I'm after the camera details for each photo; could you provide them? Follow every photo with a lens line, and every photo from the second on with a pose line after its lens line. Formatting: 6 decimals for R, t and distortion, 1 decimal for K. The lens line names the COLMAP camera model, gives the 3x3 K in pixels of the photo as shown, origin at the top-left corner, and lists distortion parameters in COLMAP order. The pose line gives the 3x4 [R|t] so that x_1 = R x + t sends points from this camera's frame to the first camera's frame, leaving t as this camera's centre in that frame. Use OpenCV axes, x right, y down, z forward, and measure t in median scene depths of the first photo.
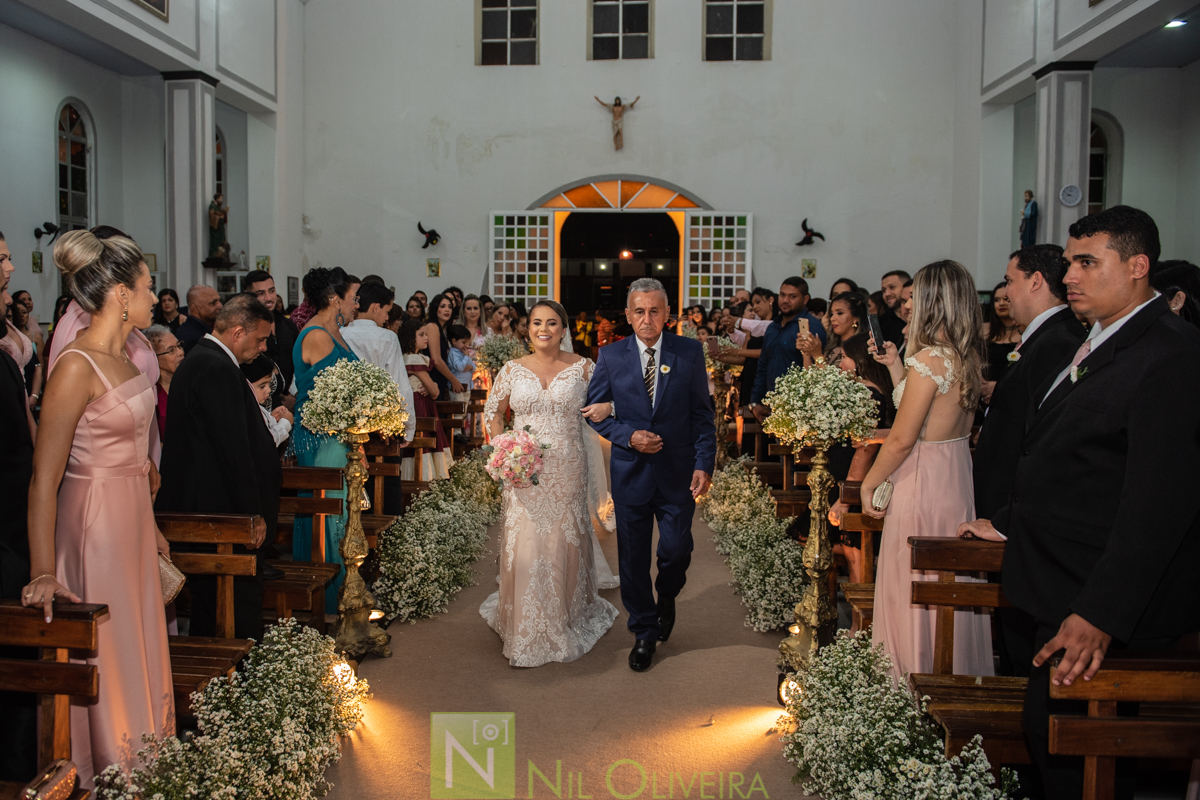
lens RADIAL K [[908.1, 0, 543.7], [0, 908.1, 368.6], [0, 0, 1]] dist [-0.050655, 0.000788]
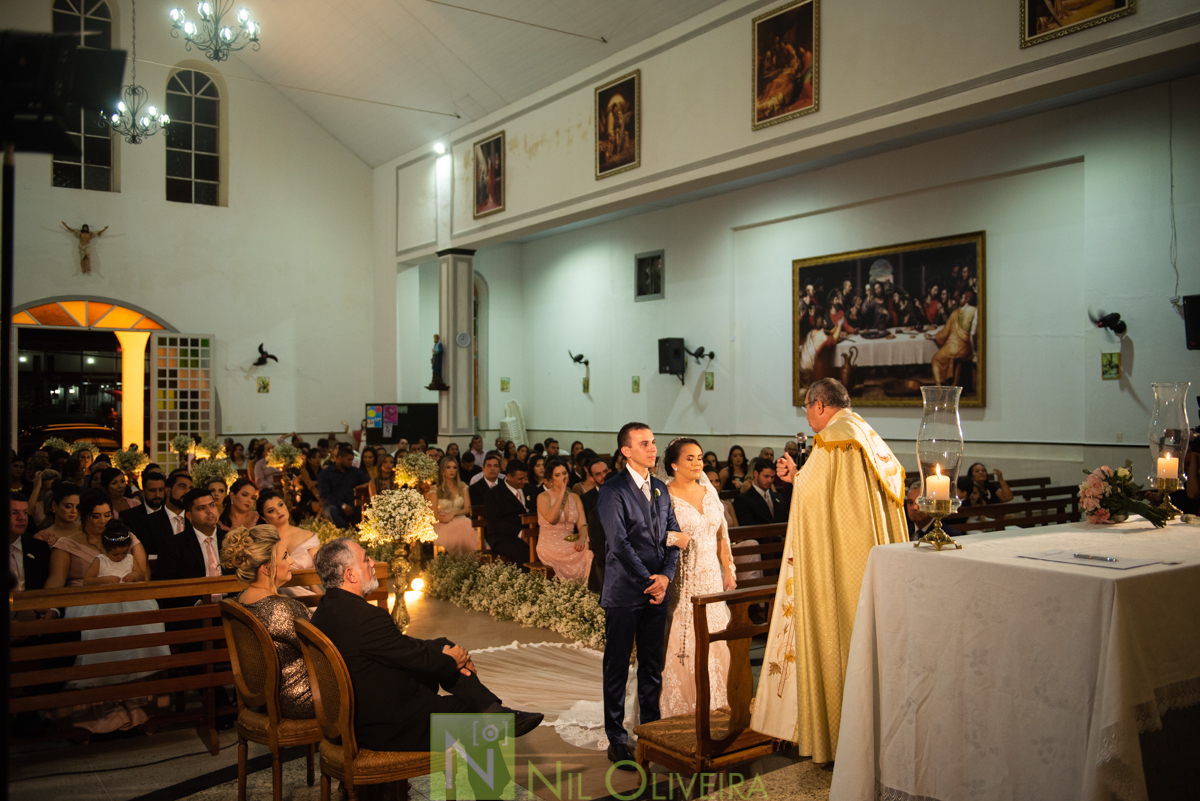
lens RADIAL K [[1010.6, 0, 600.0], [0, 1010.6, 406.5], [0, 0, 1]] dist [-0.009030, 0.008525]
pose [[0.764772, -0.005798, 0.644275, -0.225060], [0.050276, 0.997448, -0.050703, 0.007554], [-0.642336, 0.071168, 0.763112, -0.295922]]
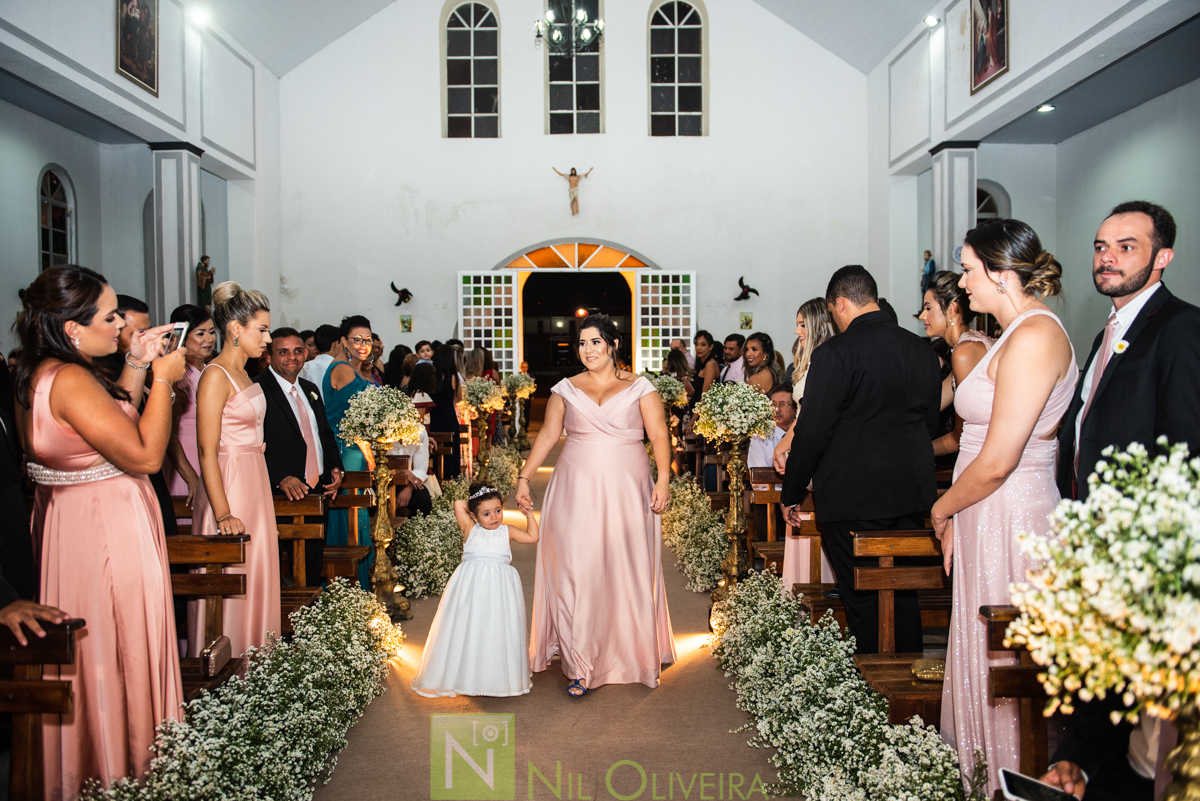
lens RADIAL K [[876.6, 0, 603.2], [0, 876.6, 401.4], [0, 0, 1]] dist [-0.036875, -0.009487]
pose [[0.993442, -0.020187, 0.112543, -0.007809], [0.022930, 0.999469, -0.023136, 0.010791], [-0.112017, 0.025564, 0.993377, -0.059505]]
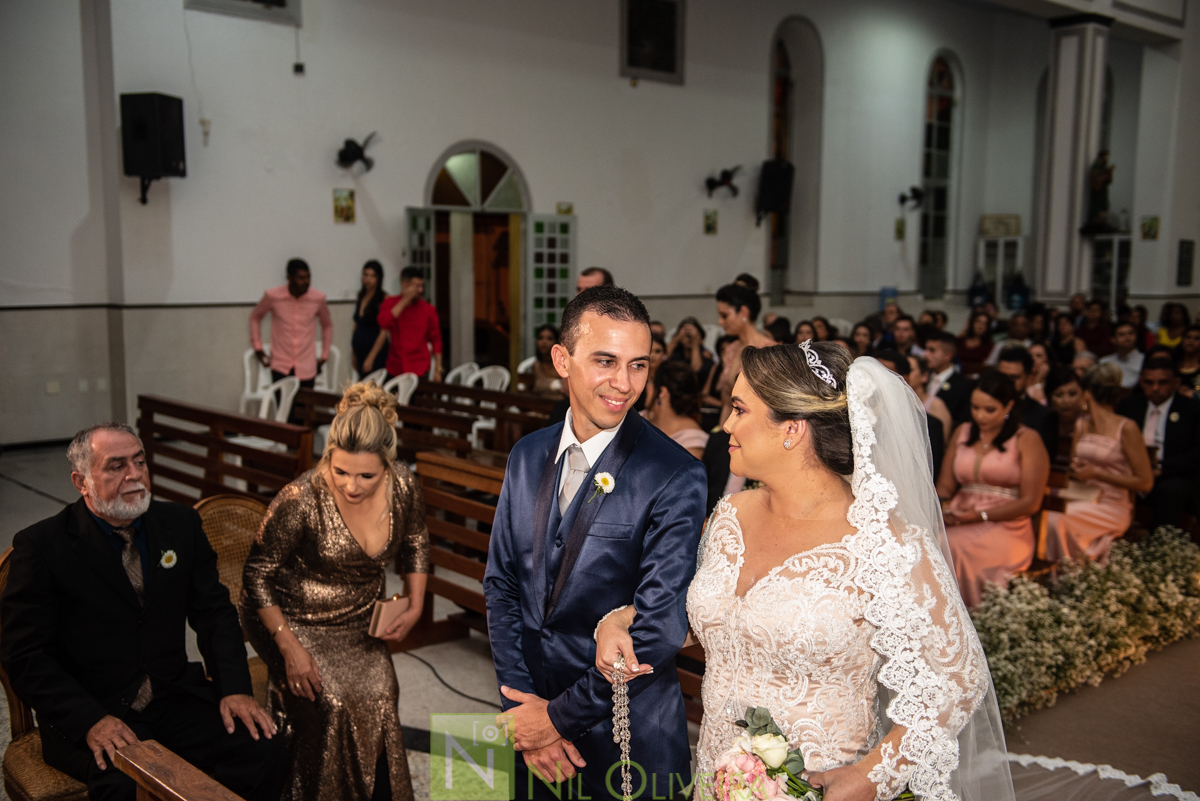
lens RADIAL K [[1204.8, 0, 606.6], [0, 1204.8, 404.0], [0, 0, 1]] dist [0.039108, 0.000000]
pose [[0.759536, 0.076657, -0.645932, 0.045620], [-0.047914, 0.996927, 0.061971, 0.002800], [0.648698, -0.016119, 0.760875, -0.181619]]
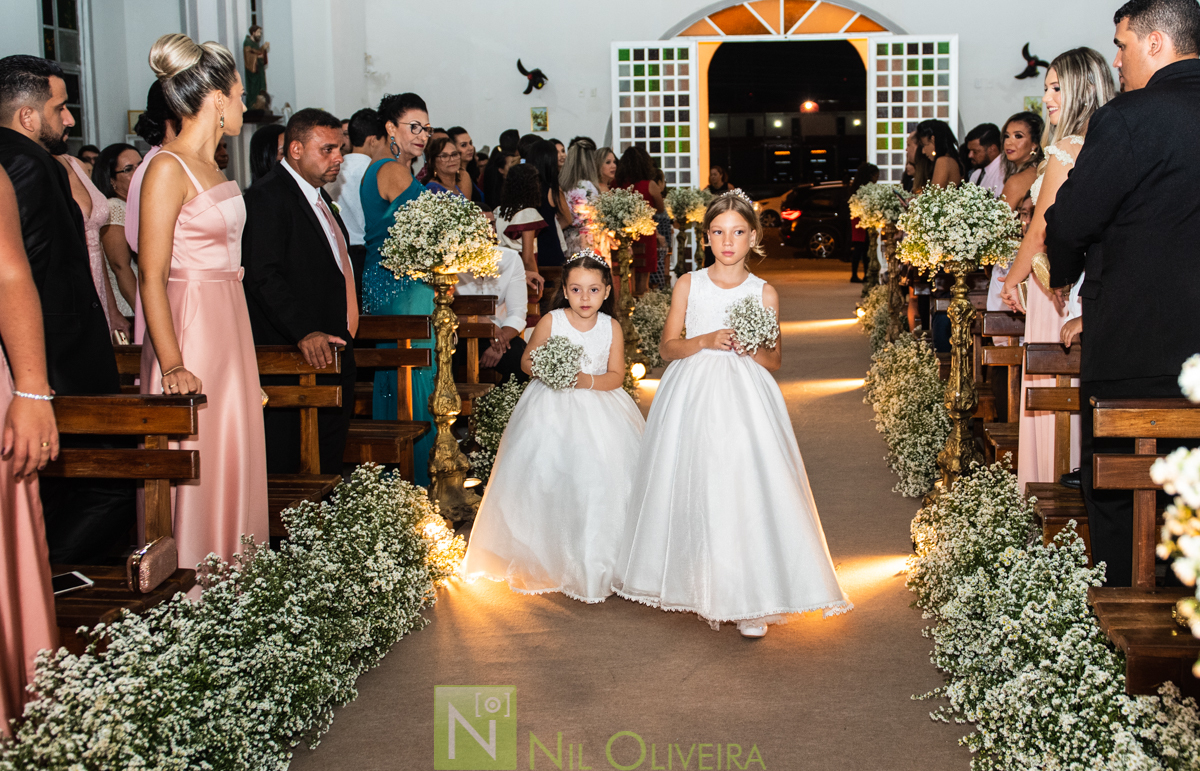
lens RADIAL K [[1247.3, 0, 704.0], [0, 1247.3, 314.4], [0, 0, 1]] dist [-0.043660, 0.000000]
pose [[0.999722, -0.023452, 0.002539, 0.009993], [0.023338, 0.998995, 0.038256, 0.015567], [-0.003433, -0.038186, 0.999265, -0.050438]]
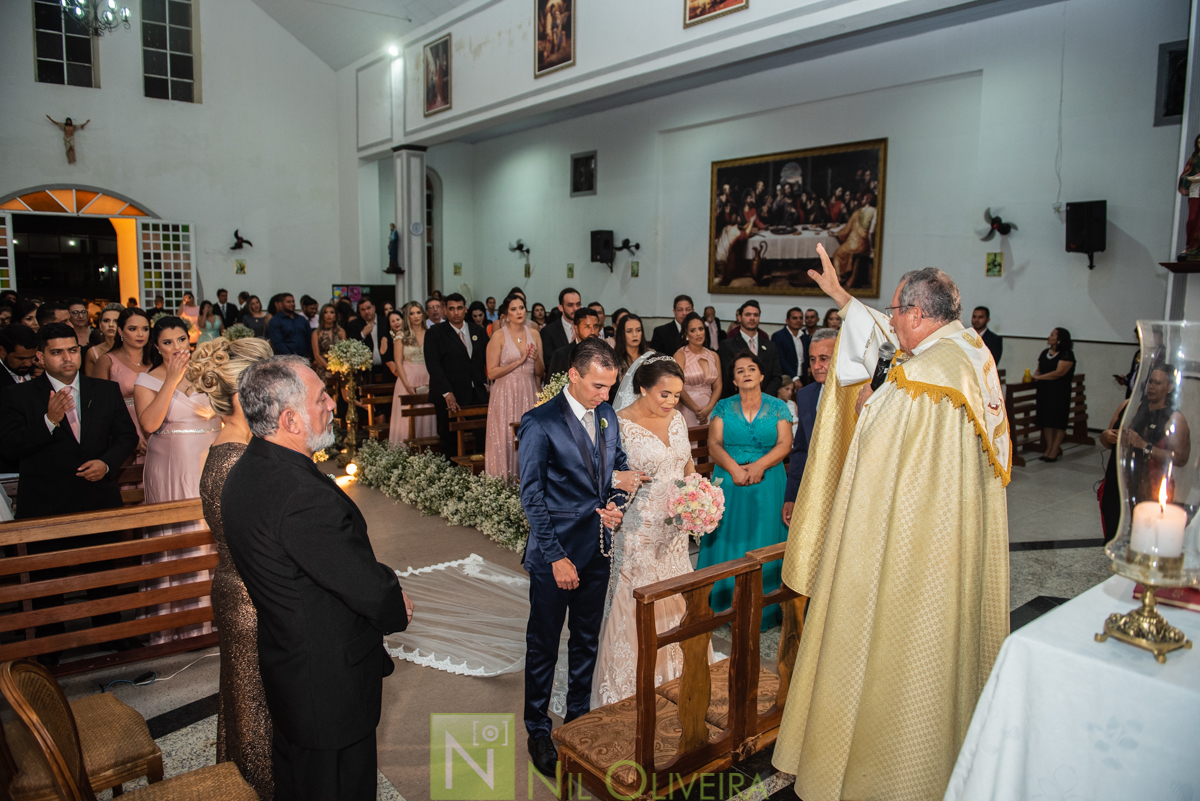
lens RADIAL K [[796.2, 0, 595.3], [0, 796.2, 399.6], [0, 0, 1]] dist [-0.047754, -0.004061]
pose [[0.721274, -0.091674, 0.686556, -0.147716], [0.038067, 0.994951, 0.092861, -0.003091], [-0.691603, -0.040843, 0.721122, -0.214221]]
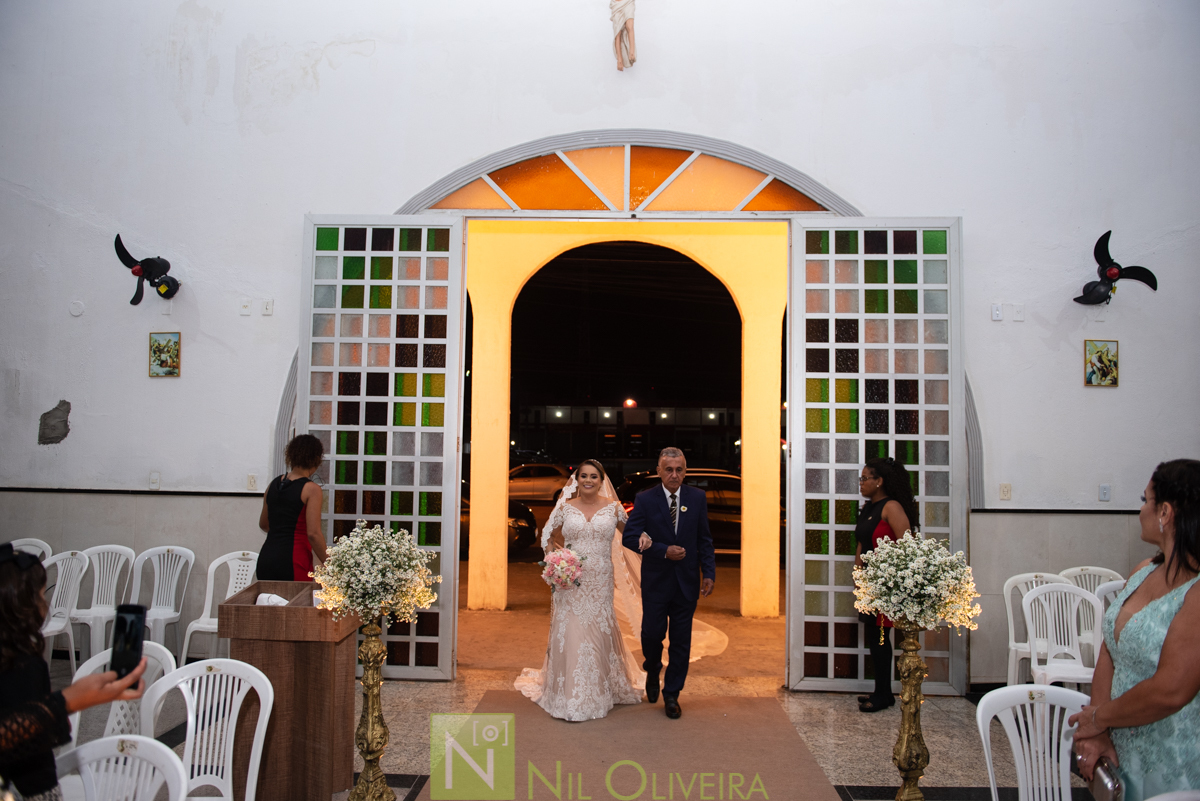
lens RADIAL K [[908.1, 0, 577.7], [0, 908.1, 401.7], [0, 0, 1]] dist [-0.050655, 0.000788]
pose [[0.999422, 0.010432, 0.032361, 0.050588], [-0.006276, 0.992014, -0.125973, -0.043297], [-0.033417, 0.125697, 0.991506, 0.625228]]
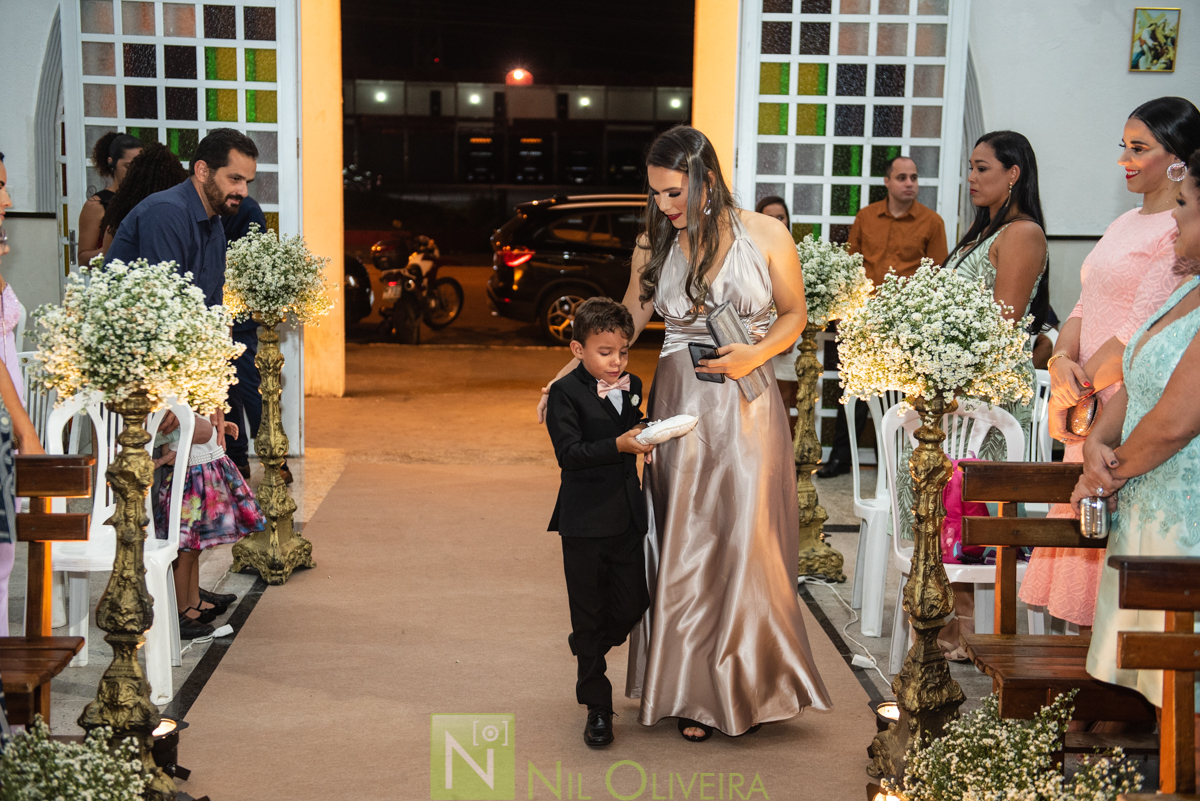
lens RADIAL K [[1717.2, 0, 597.1], [0, 1717.2, 403.5], [0, 0, 1]] dist [0.146173, 0.000000]
pose [[0.990834, -0.006441, 0.134934, 0.031114], [-0.001983, 0.998061, 0.062208, -0.026460], [-0.135073, -0.061905, 0.988900, 0.445685]]
